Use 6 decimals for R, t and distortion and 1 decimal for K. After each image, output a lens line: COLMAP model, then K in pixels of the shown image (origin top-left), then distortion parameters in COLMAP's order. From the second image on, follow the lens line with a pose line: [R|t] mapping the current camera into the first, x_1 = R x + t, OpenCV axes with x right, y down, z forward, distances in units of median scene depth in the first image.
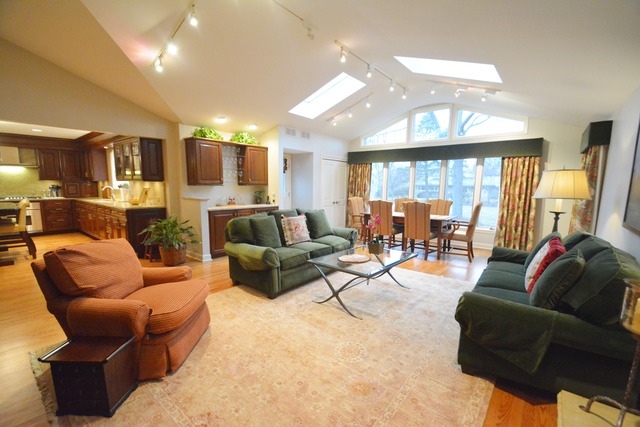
lens RADIAL K [[281.3, 0, 318.0], [0, 281.3, 224.9], [0, 0, 1]] dist [0.000058, -0.011325]
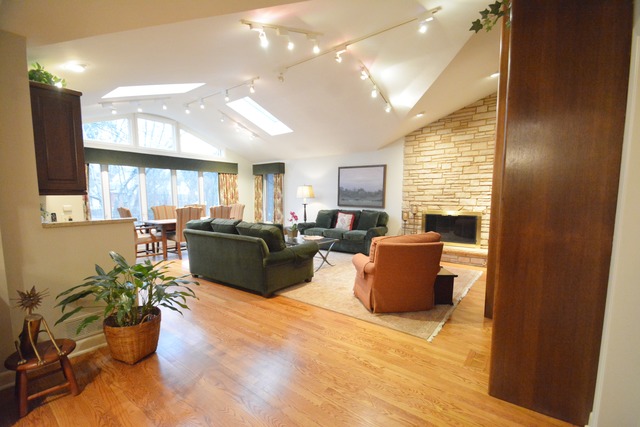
lens RADIAL K [[281.3, 0, 318.0], [0, 281.3, 224.9], [0, 0, 1]] dist [0.000058, -0.011325]
pose [[-0.028705, -0.115360, 0.992909, -0.850852], [0.135781, 0.983661, 0.118211, -0.082644], [-0.990323, 0.138211, -0.012572, 0.572619]]
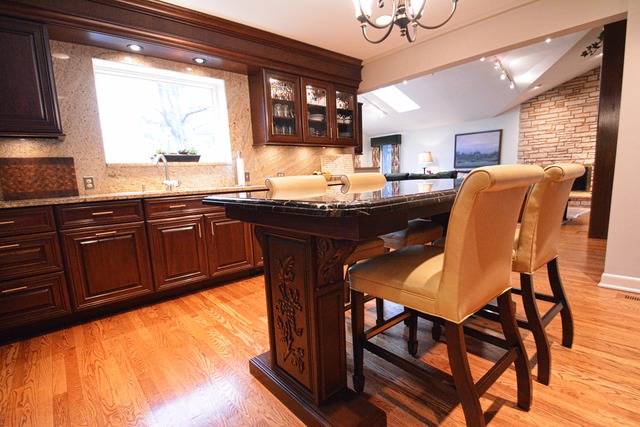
lens RADIAL K [[307.8, 0, 319.4], [0, 307.8, 225.3], [0, 0, 1]] dist [0.001177, -0.020276]
pose [[0.181153, -0.179546, 0.966927, -1.382560], [0.181760, 0.972368, 0.146504, -0.077771], [-0.966513, 0.149209, 0.208781, 0.871607]]
